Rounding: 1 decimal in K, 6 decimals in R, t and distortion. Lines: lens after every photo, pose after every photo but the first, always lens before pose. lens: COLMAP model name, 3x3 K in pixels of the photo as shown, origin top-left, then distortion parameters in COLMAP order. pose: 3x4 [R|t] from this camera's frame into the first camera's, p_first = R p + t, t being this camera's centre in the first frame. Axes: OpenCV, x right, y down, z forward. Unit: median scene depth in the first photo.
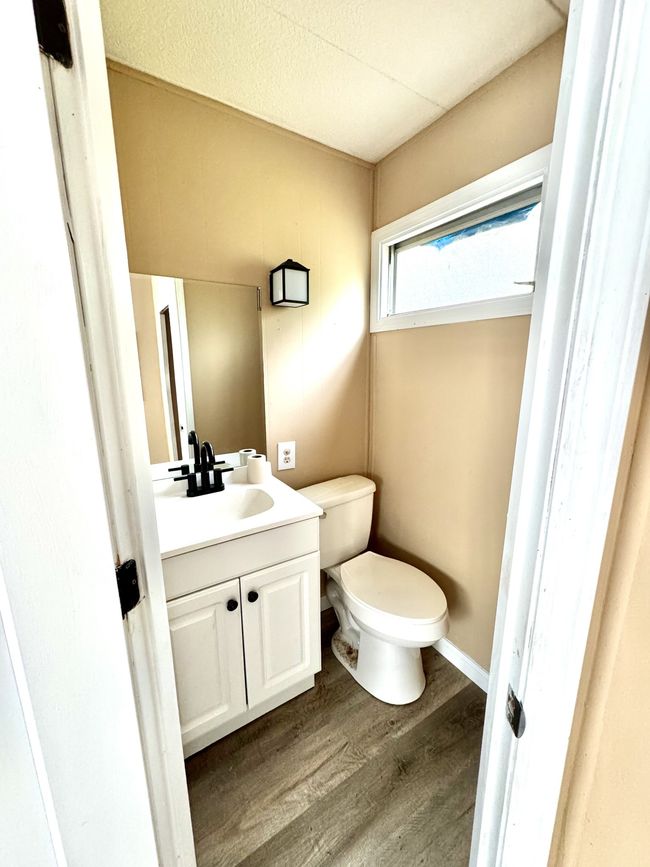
lens RADIAL K [[343.8, 0, 325.0], [0, 343.8, 433.5], [0, 0, 1]] dist [0.000143, -0.000178]
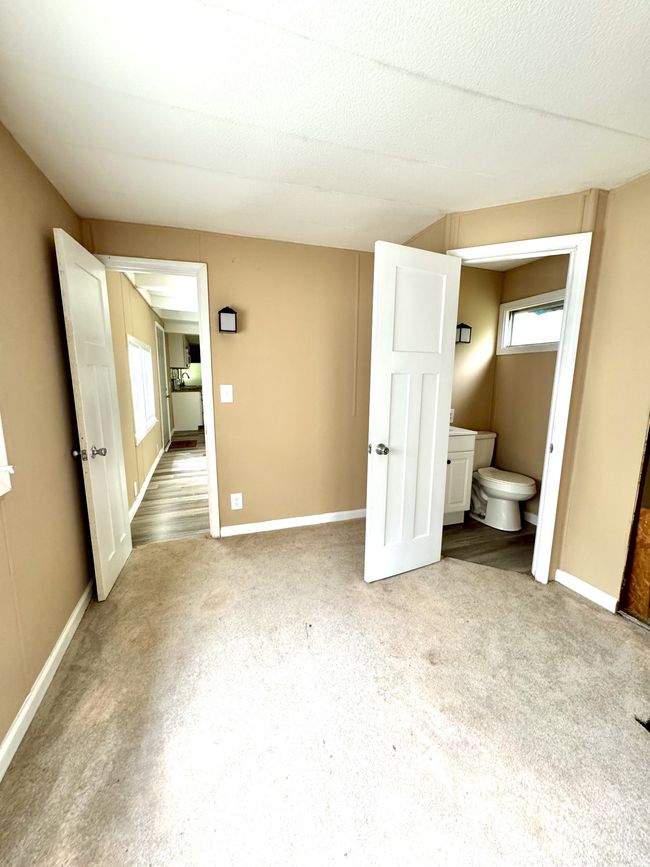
lens RADIAL K [[343.8, 0, 325.0], [0, 343.8, 433.5], [0, 0, 1]] dist [0.000143, -0.000178]
pose [[0.972930, 0.053857, -0.224737, -0.385599], [-0.062601, 0.997527, -0.031956, 0.295514], [0.222460, 0.045160, 0.973895, -1.186701]]
